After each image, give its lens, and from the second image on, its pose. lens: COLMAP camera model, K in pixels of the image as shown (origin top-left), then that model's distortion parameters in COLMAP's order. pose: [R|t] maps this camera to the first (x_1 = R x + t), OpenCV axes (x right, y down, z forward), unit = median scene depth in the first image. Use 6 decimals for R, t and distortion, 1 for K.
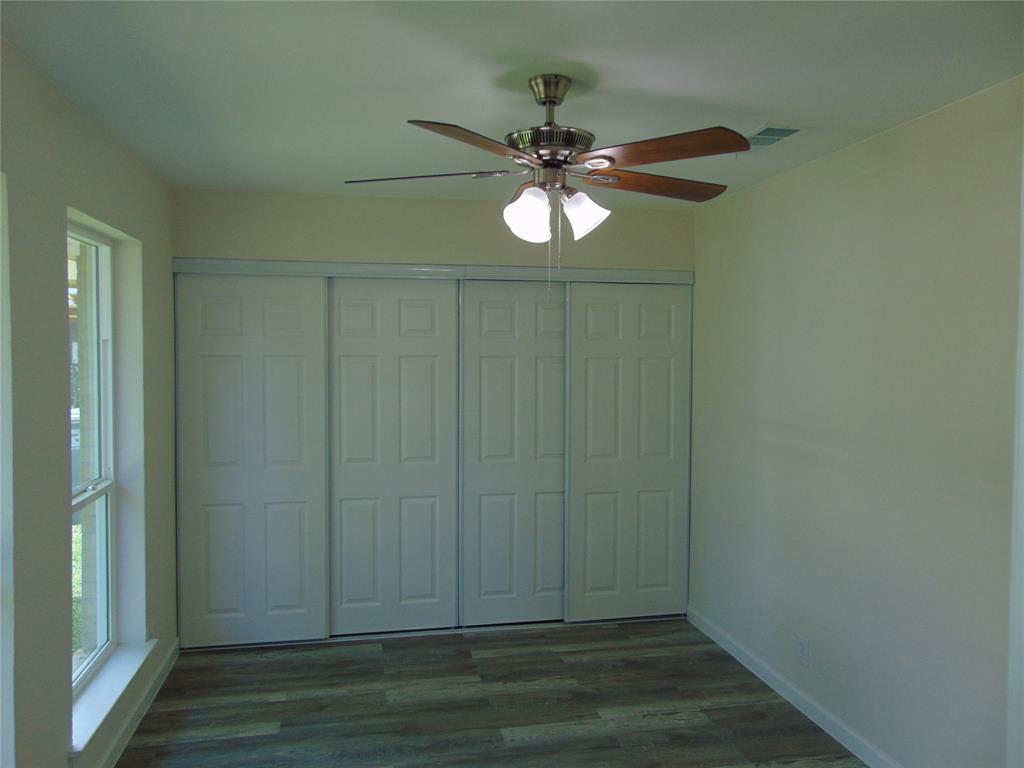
lens RADIAL K [[769.1, 0, 513.3], [0, 769.1, 386.2], [0, 0, 1]] dist [-0.023964, 0.060860]
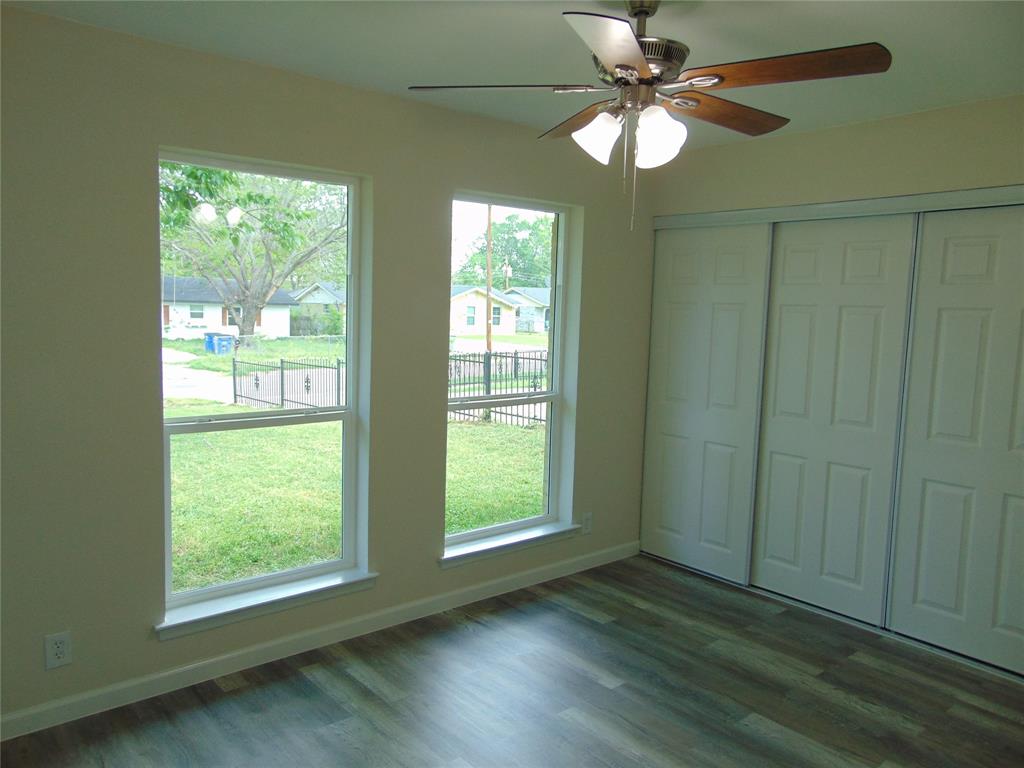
lens RADIAL K [[769.1, 0, 512.6], [0, 769.1, 388.6], [0, 0, 1]] dist [-0.023964, 0.060860]
pose [[0.484007, 0.102686, -0.869018, 0.475042], [-0.067683, 0.994509, 0.079817, 0.012092], [0.872443, 0.020186, 0.488299, 0.244060]]
